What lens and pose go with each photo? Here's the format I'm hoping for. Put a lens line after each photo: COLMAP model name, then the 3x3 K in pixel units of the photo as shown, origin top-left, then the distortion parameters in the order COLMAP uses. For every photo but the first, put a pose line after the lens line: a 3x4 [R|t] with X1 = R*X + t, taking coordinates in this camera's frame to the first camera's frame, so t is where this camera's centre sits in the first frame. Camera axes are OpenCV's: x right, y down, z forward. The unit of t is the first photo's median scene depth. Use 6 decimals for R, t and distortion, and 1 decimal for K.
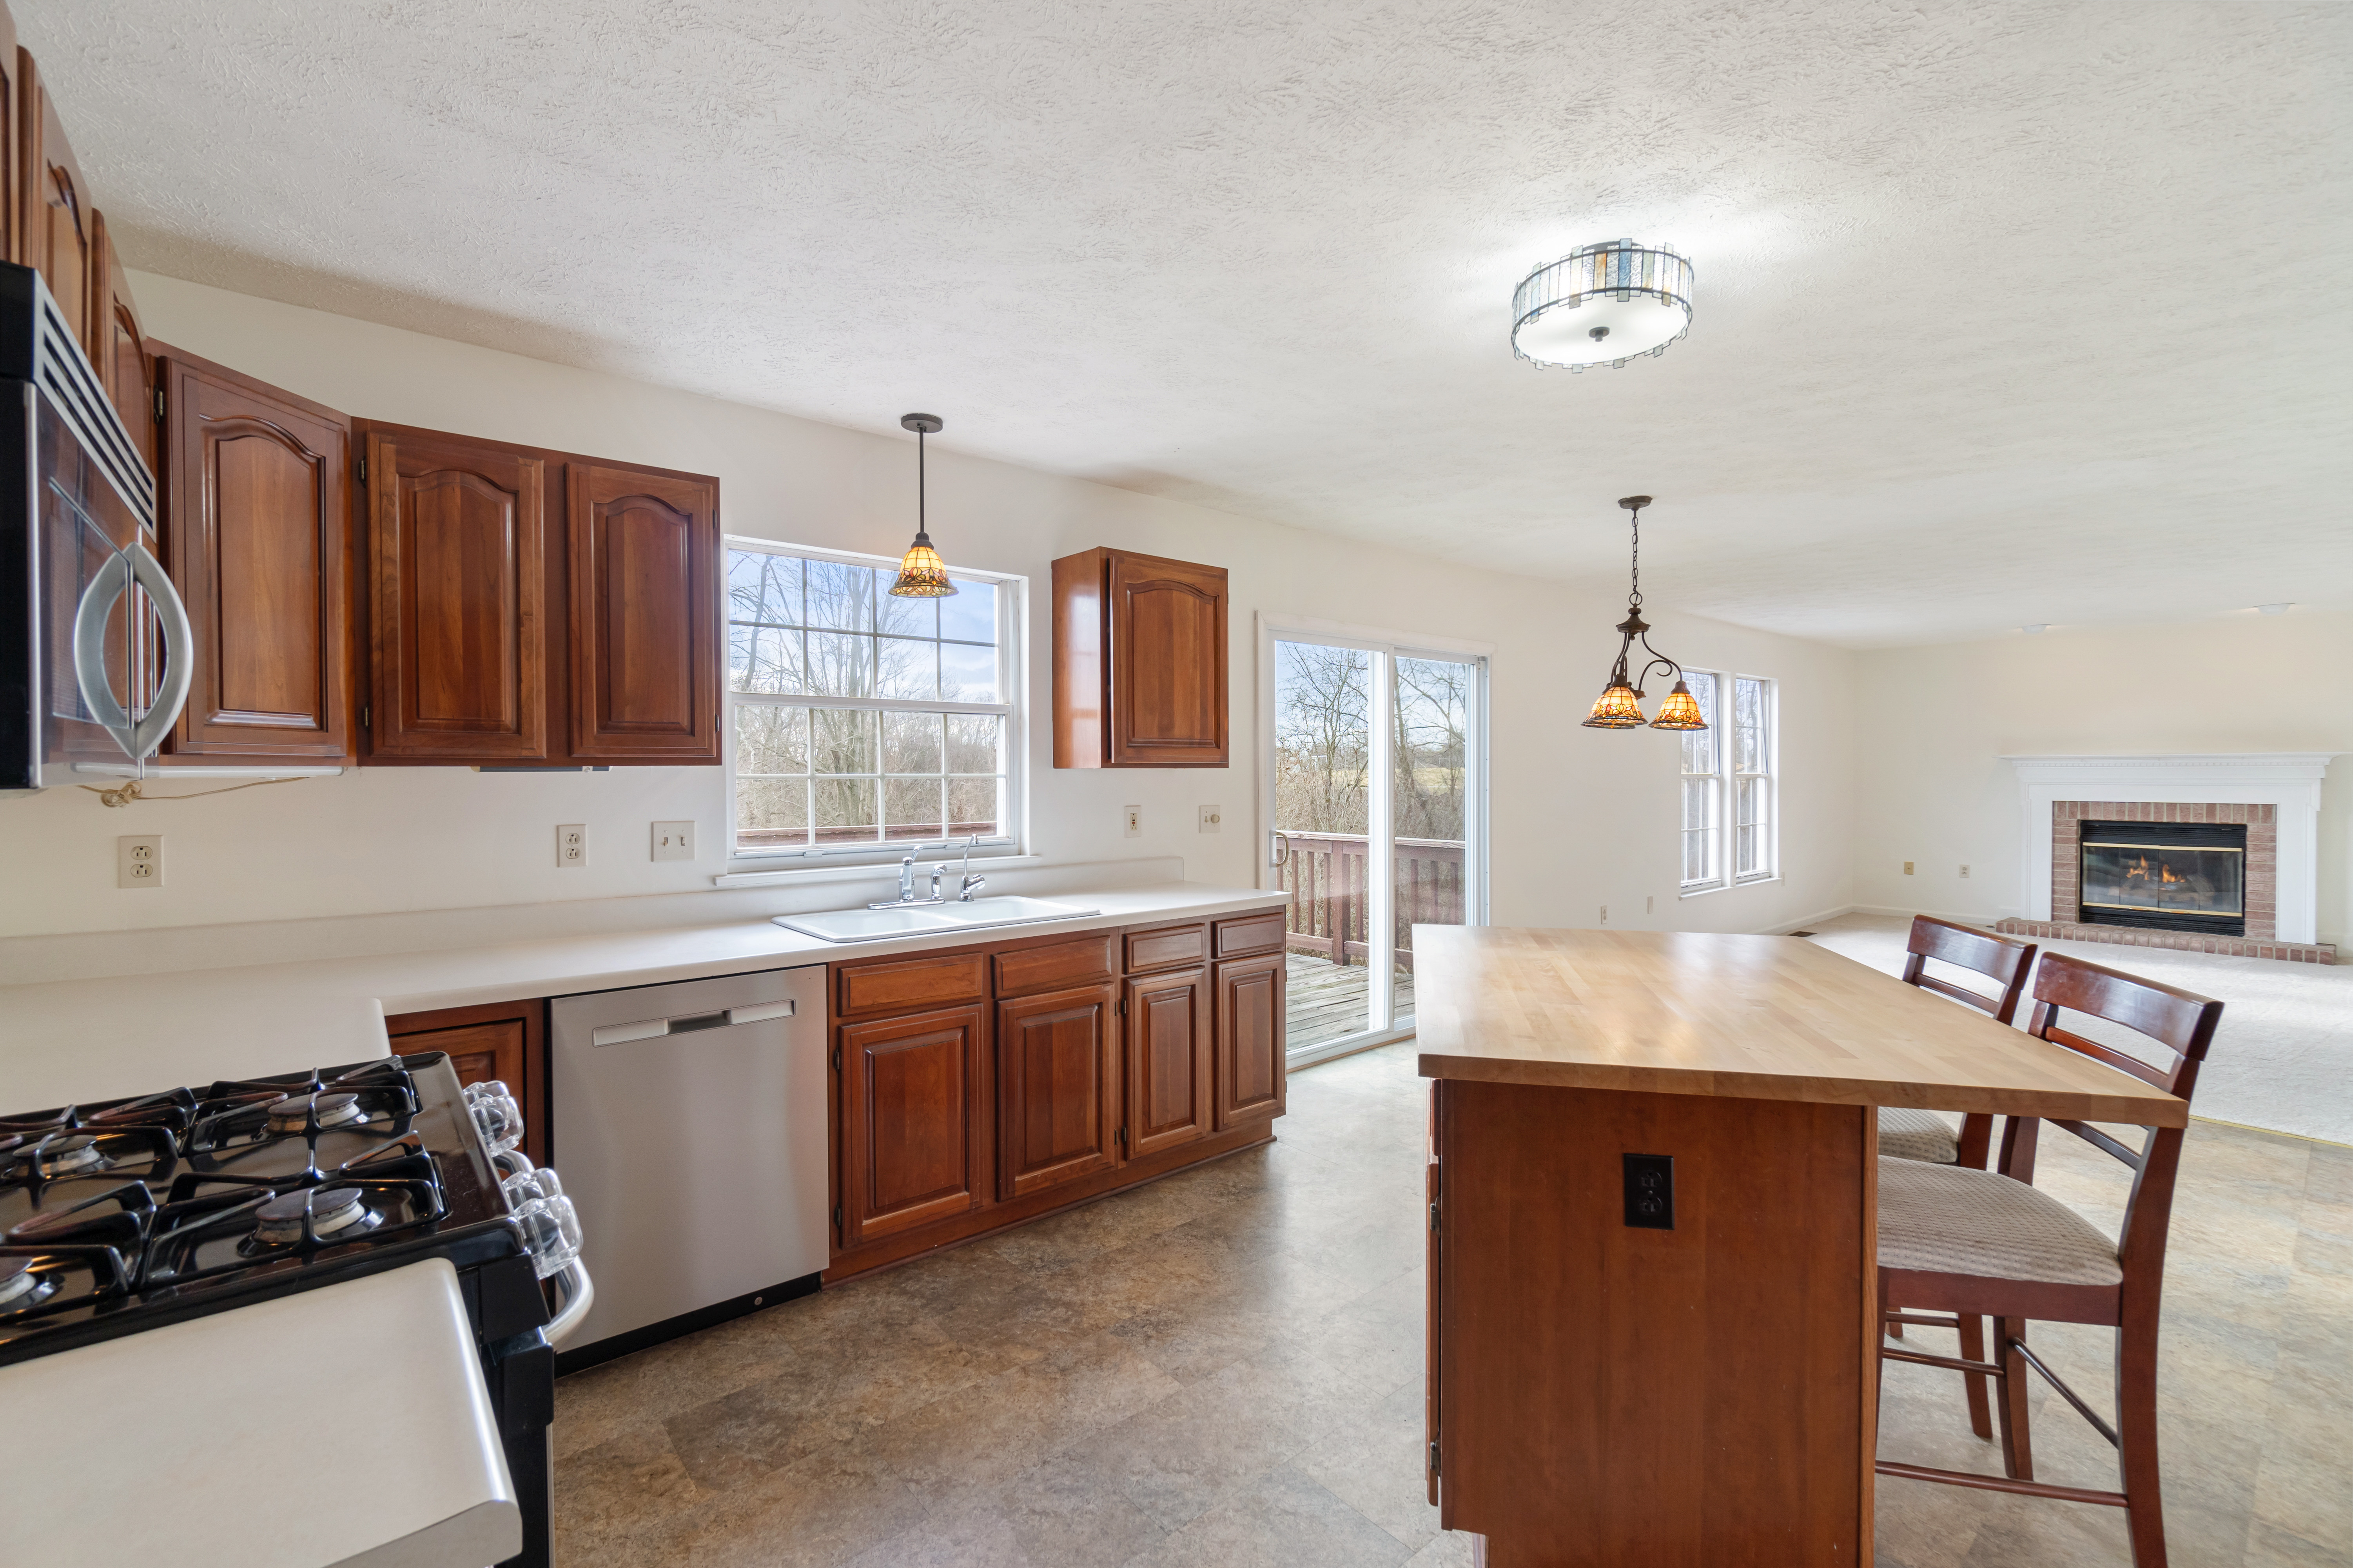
lens RADIAL K [[1017.5, 0, 1160.7], [0, 1017.5, 792.9], [0, 0, 1]] dist [0.003079, -0.000529]
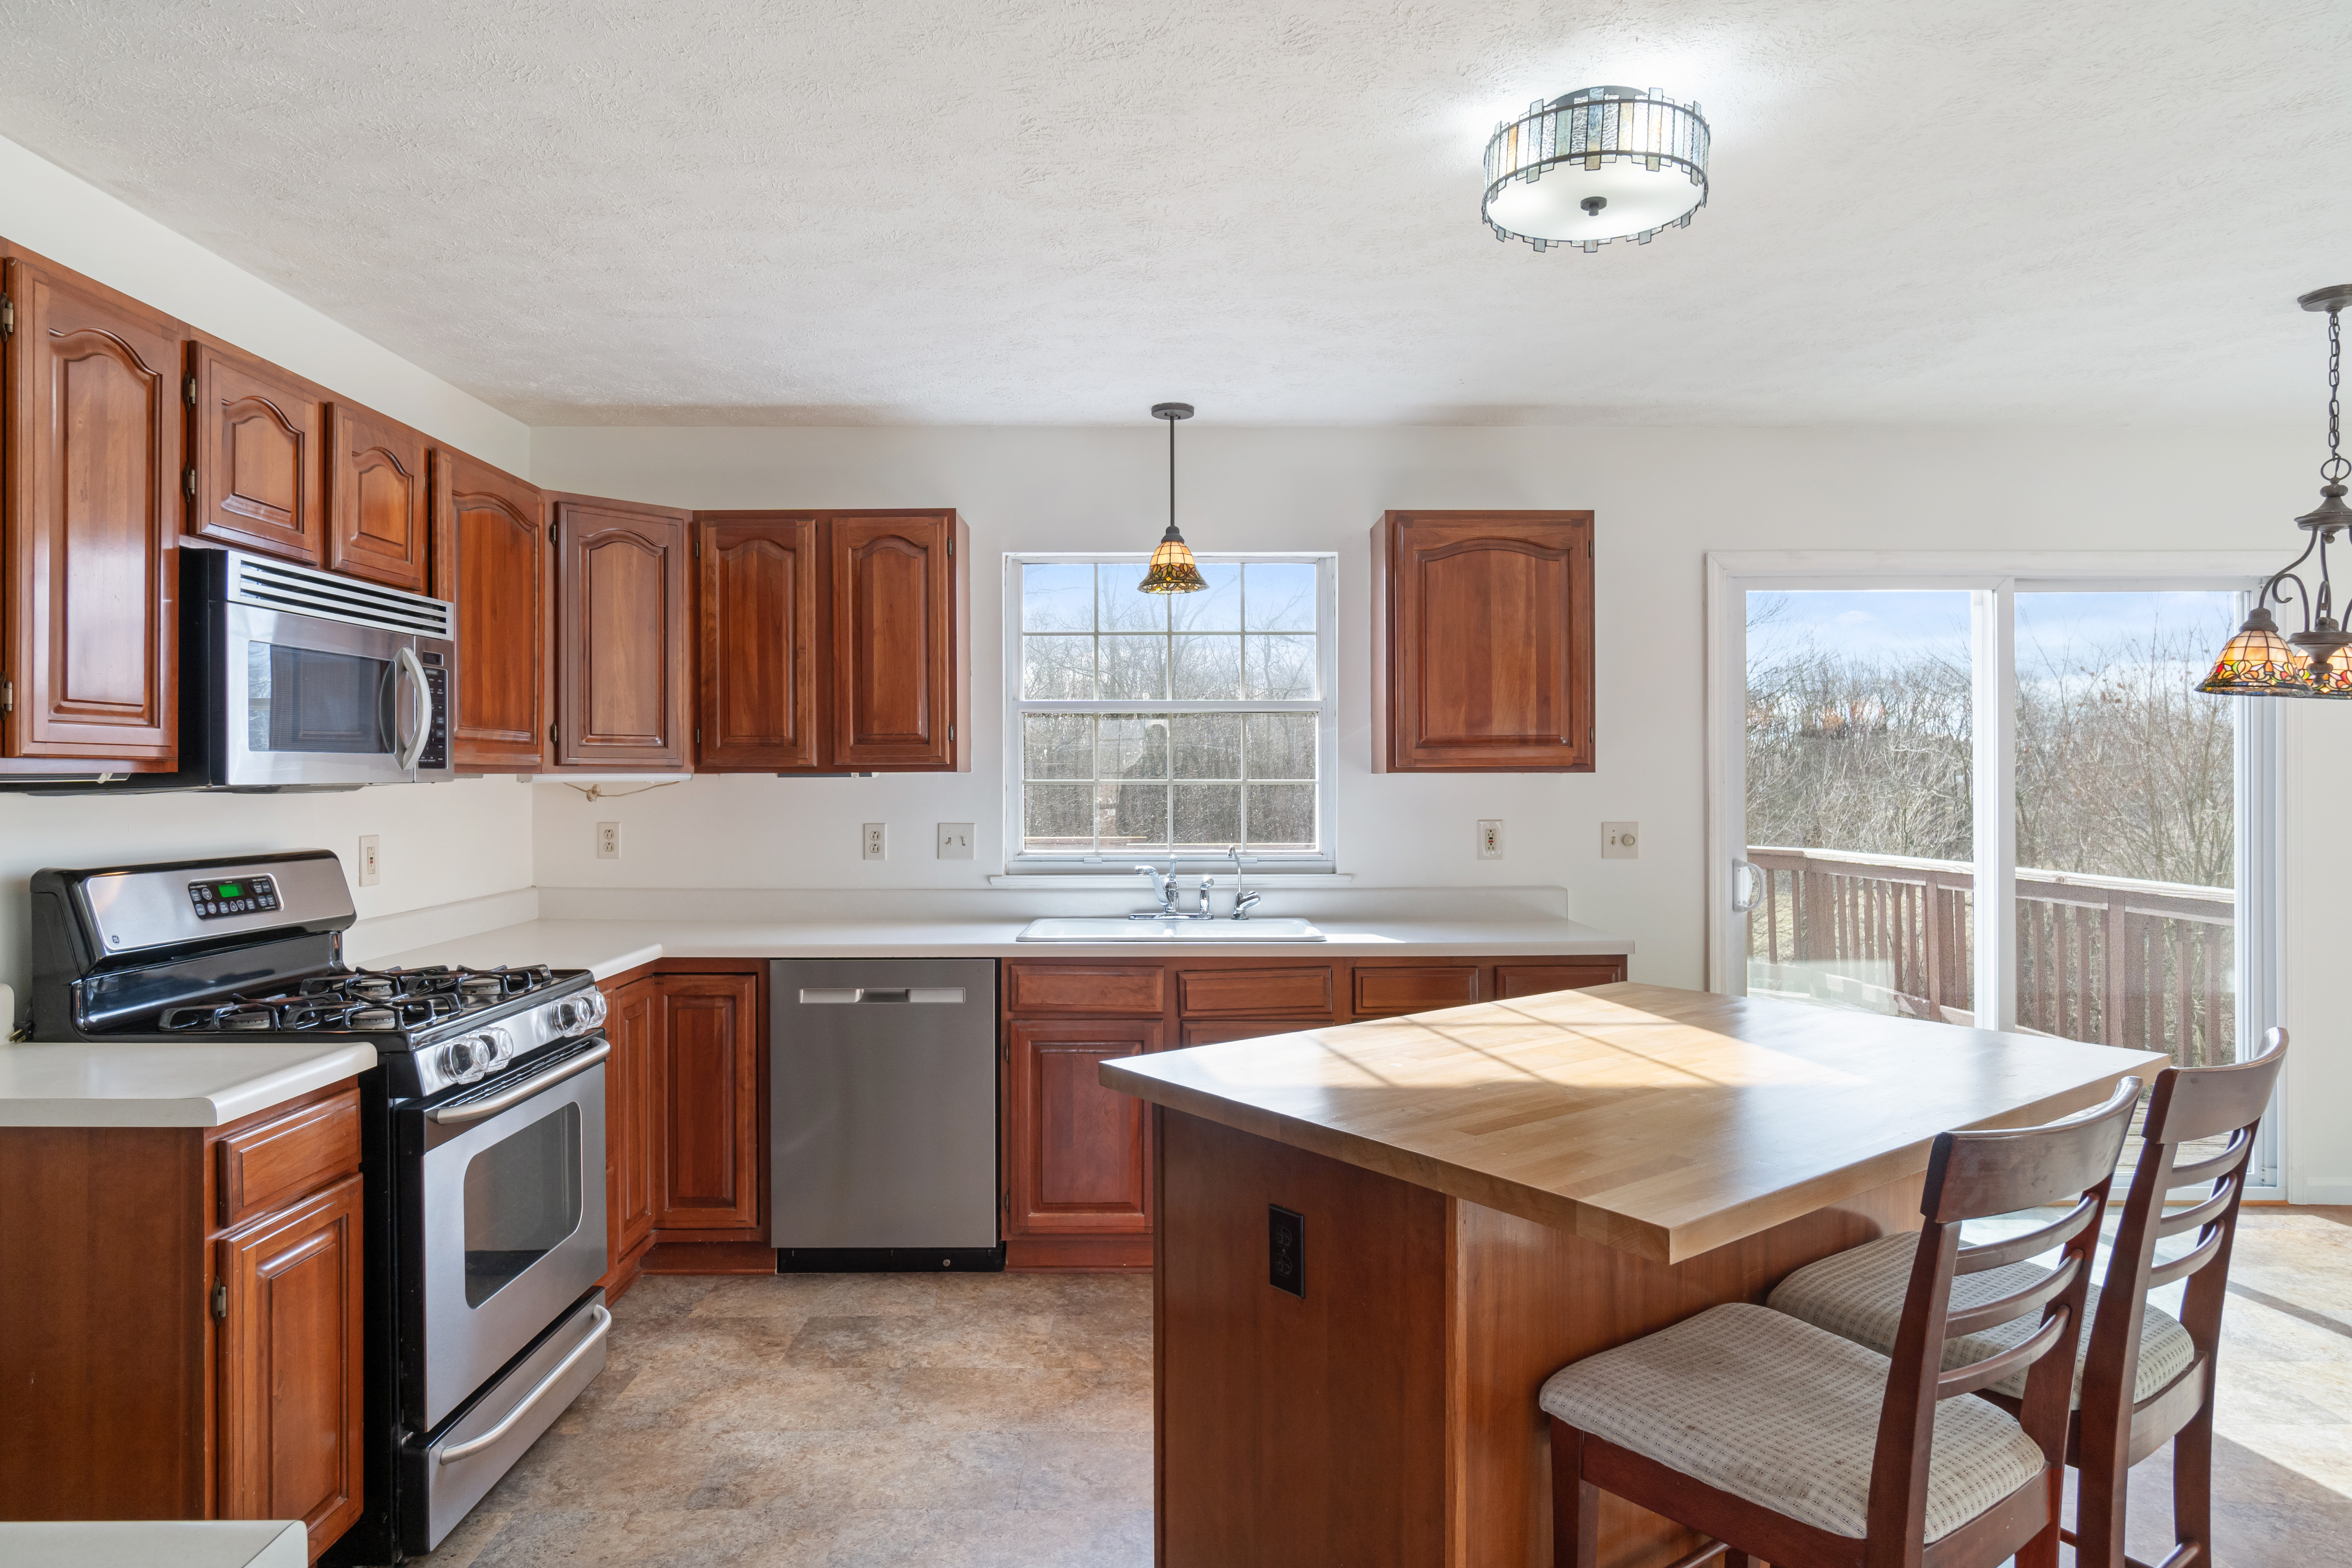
lens RADIAL K [[1381.2, 0, 1149.3], [0, 1381.2, 801.5], [0, 0, 1]] dist [0.006703, 0.002802]
pose [[0.770992, 0.011947, -0.636732, 0.655582], [-0.012693, 0.999914, 0.003392, -0.002991], [0.636718, 0.005467, 0.771078, -0.006624]]
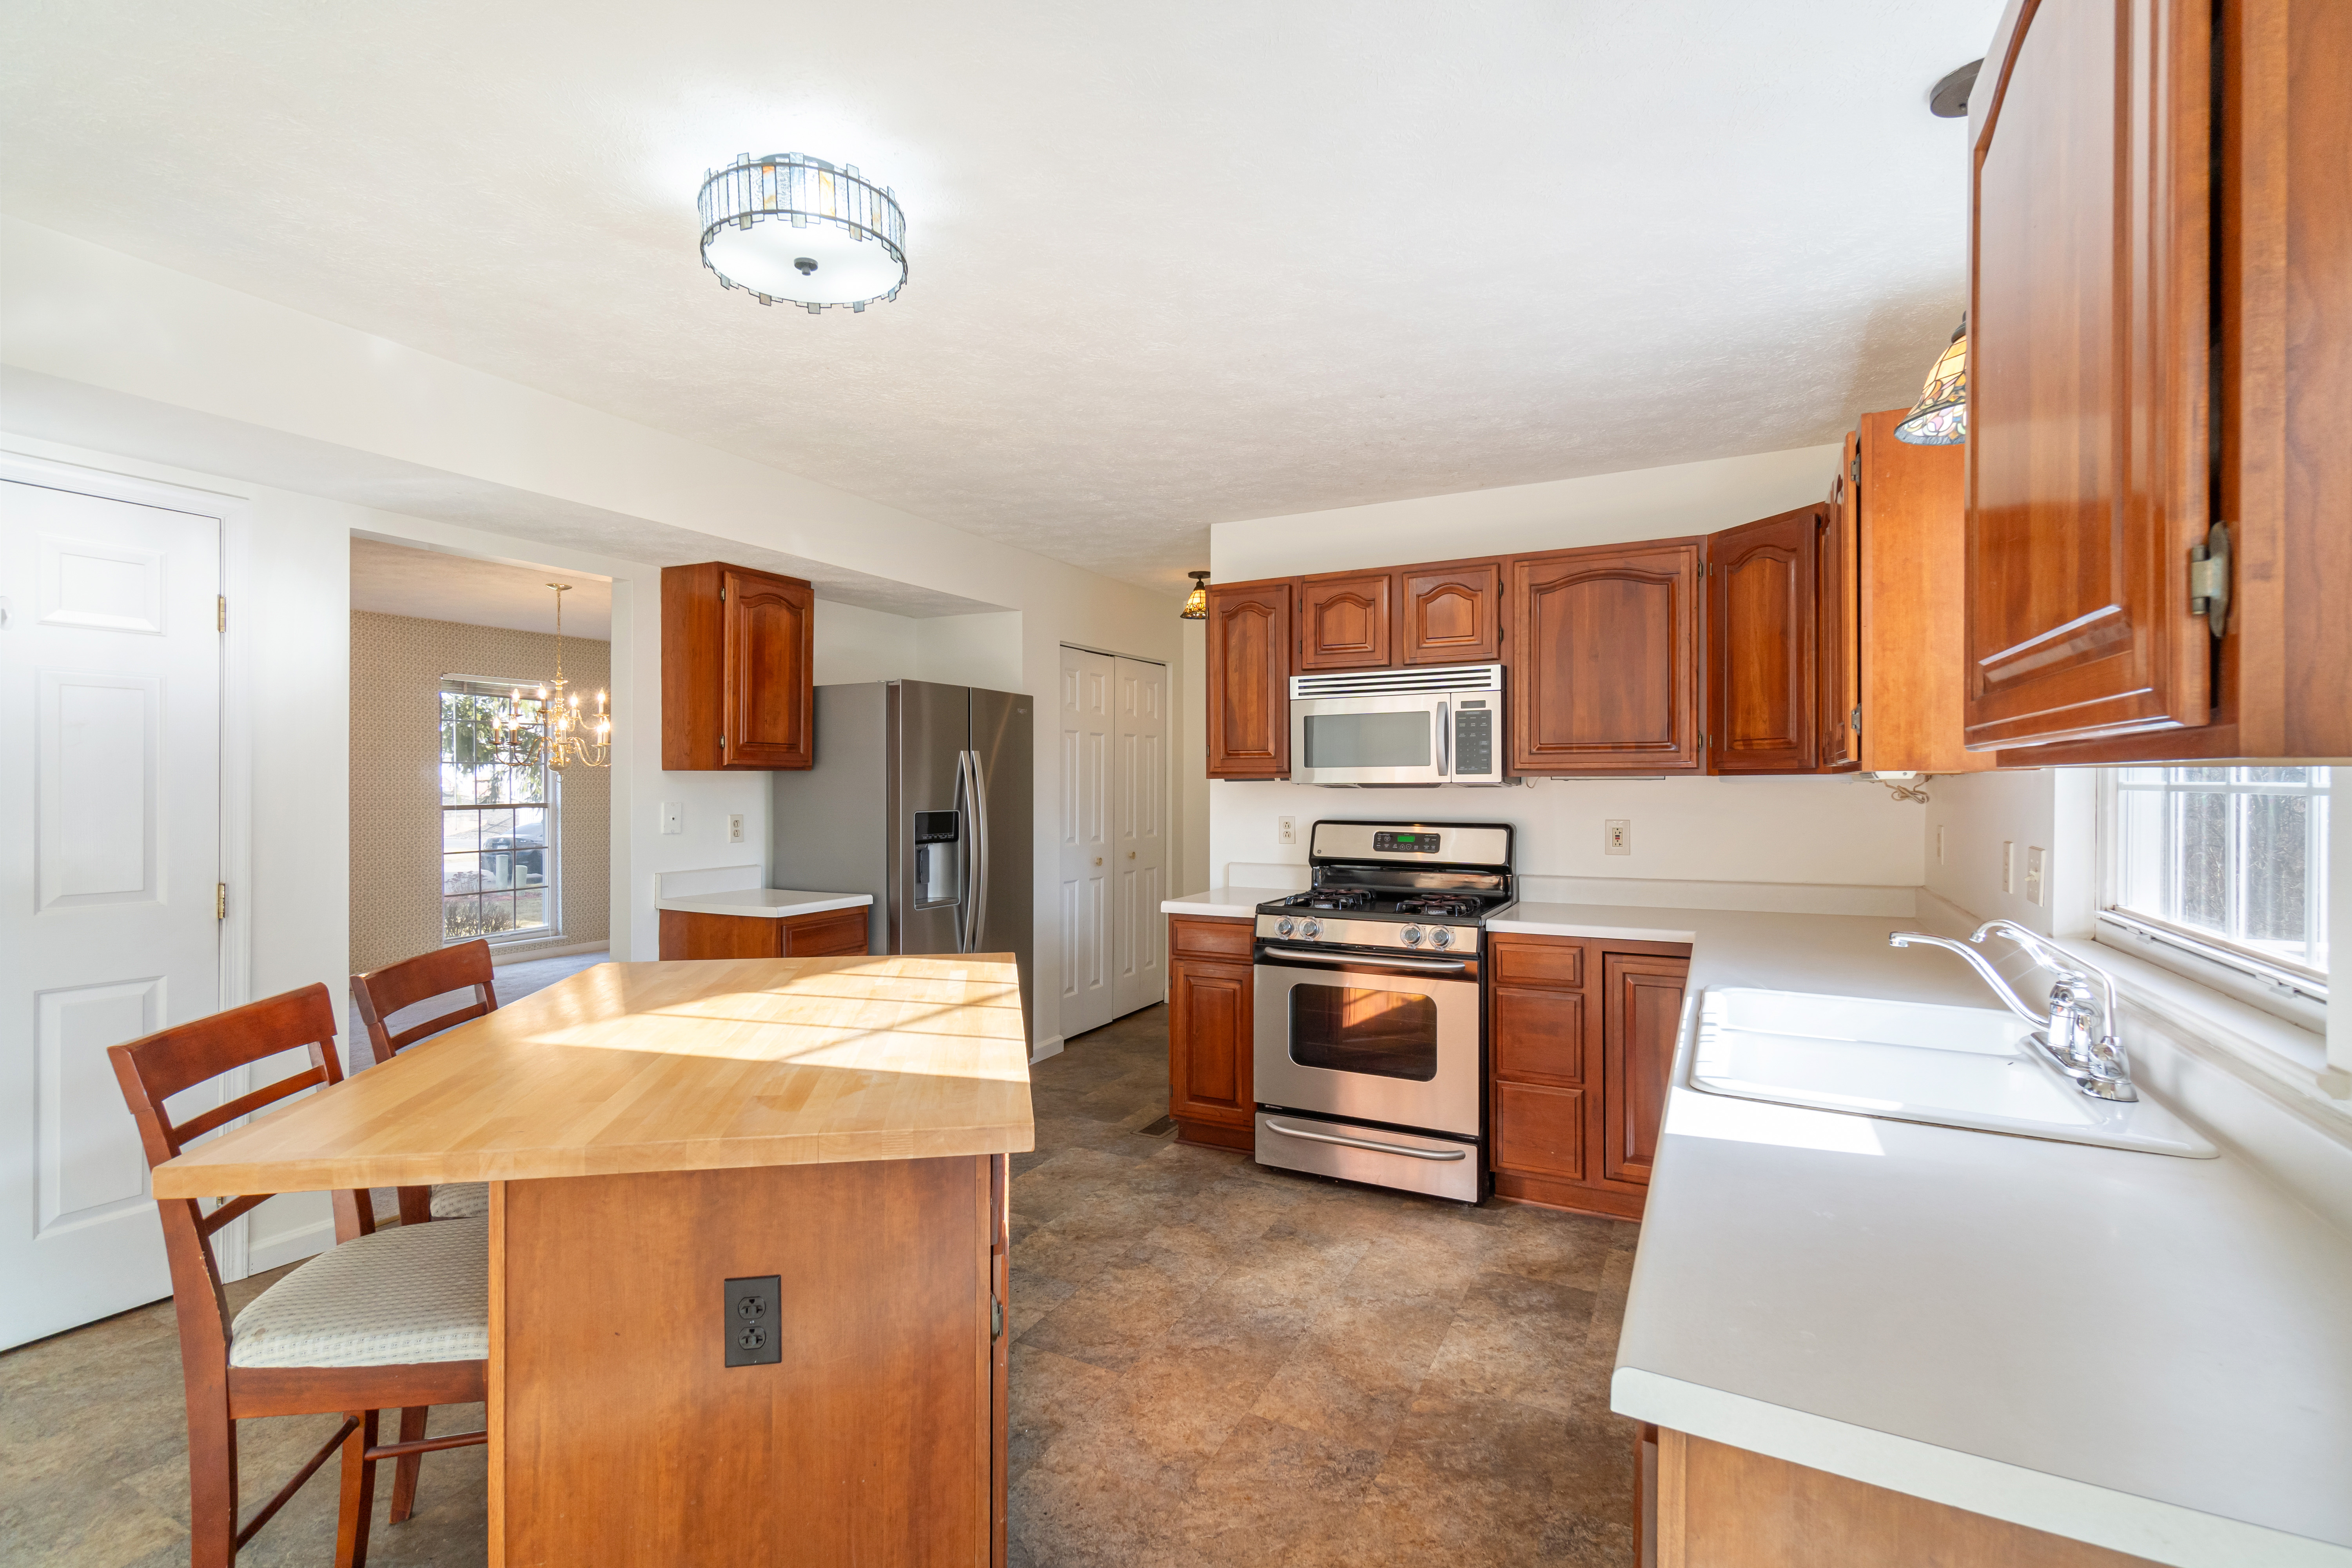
lens RADIAL K [[1052.4, 0, 1171.0], [0, 1052.4, 791.5], [0, 0, 1]] dist [0.004666, -0.000313]
pose [[-0.917948, 0.008216, -0.396616, 0.393130], [-0.003321, 0.999591, 0.028393, -0.032400], [0.396687, 0.027380, -0.917545, 1.517674]]
